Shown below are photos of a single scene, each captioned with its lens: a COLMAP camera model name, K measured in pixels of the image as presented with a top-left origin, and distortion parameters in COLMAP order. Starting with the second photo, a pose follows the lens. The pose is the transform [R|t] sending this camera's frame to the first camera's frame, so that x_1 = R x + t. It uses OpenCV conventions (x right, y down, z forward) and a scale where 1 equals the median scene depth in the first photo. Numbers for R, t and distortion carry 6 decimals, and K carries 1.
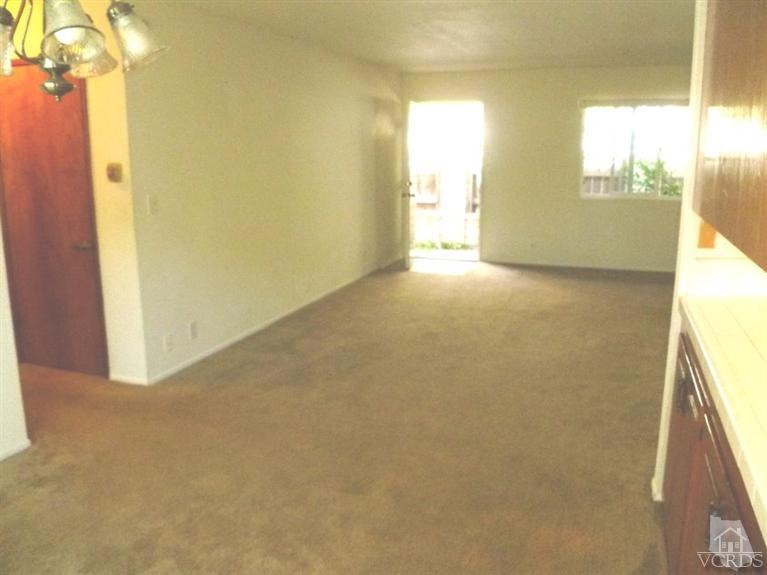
lens RADIAL K [[638.0, 0, 383.5], [0, 638.0, 287.5], [0, 0, 1]] dist [-0.070249, 0.001097]
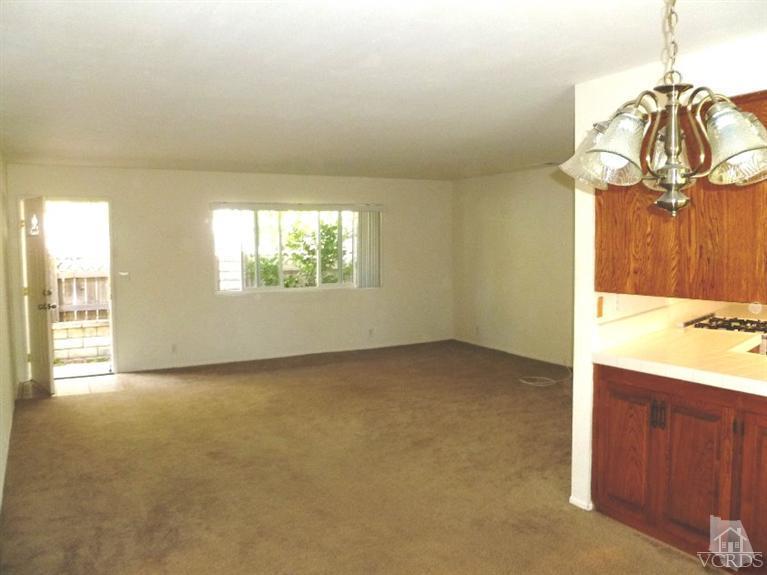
lens RADIAL K [[638.0, 0, 383.5], [0, 638.0, 287.5], [0, 0, 1]] dist [-0.070249, 0.001097]
pose [[0.655663, -0.053665, 0.753144, -0.291564], [0.164392, 0.983688, -0.073023, -0.035459], [-0.736940, 0.171689, 0.653790, 0.129468]]
